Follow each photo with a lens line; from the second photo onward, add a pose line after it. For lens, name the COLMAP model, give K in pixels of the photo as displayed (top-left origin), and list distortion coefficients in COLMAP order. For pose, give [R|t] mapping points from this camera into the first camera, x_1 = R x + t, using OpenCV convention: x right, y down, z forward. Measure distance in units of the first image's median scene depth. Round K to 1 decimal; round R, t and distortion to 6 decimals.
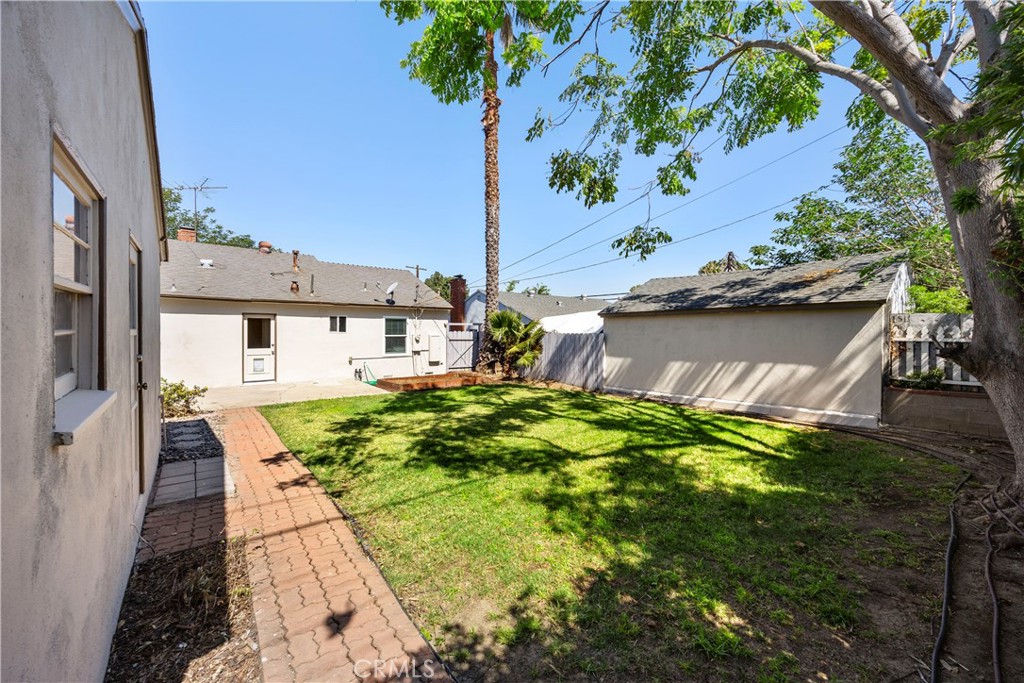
lens RADIAL K [[392.1, 0, 517.0], [0, 392.1, 329.8], [0, 0, 1]] dist [-0.002653, -0.000151]
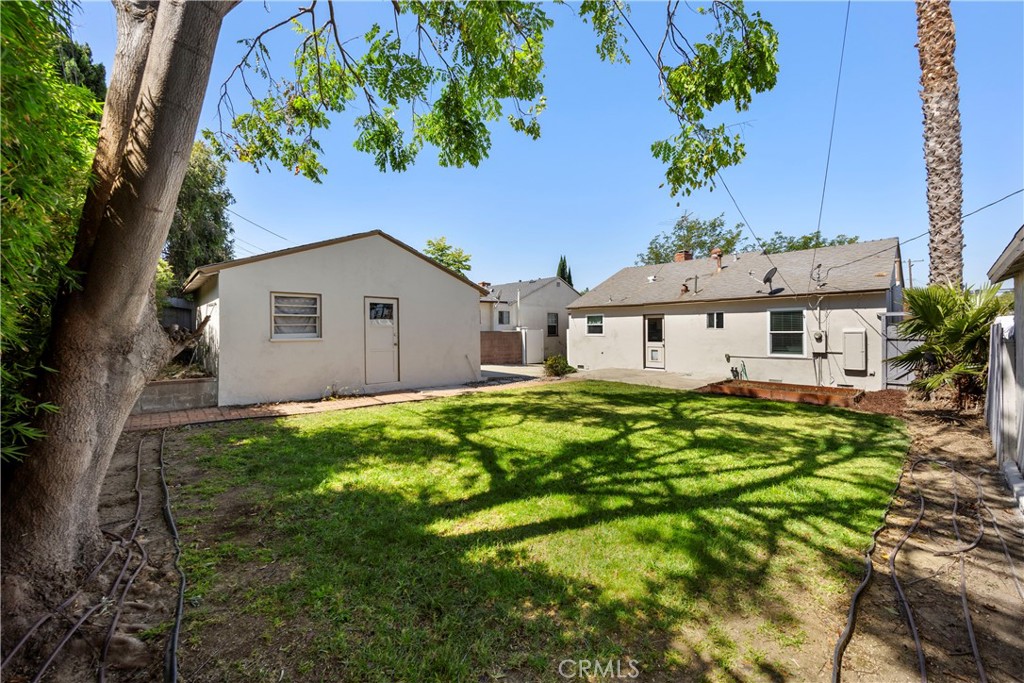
lens RADIAL K [[392.1, 0, 517.0], [0, 392.1, 329.8], [0, 0, 1]] dist [-0.002653, -0.000151]
pose [[0.053941, -0.011184, -0.998481, 0.510115], [0.005037, 0.999928, -0.010928, 0.017849], [0.998531, -0.004440, 0.053993, 0.437366]]
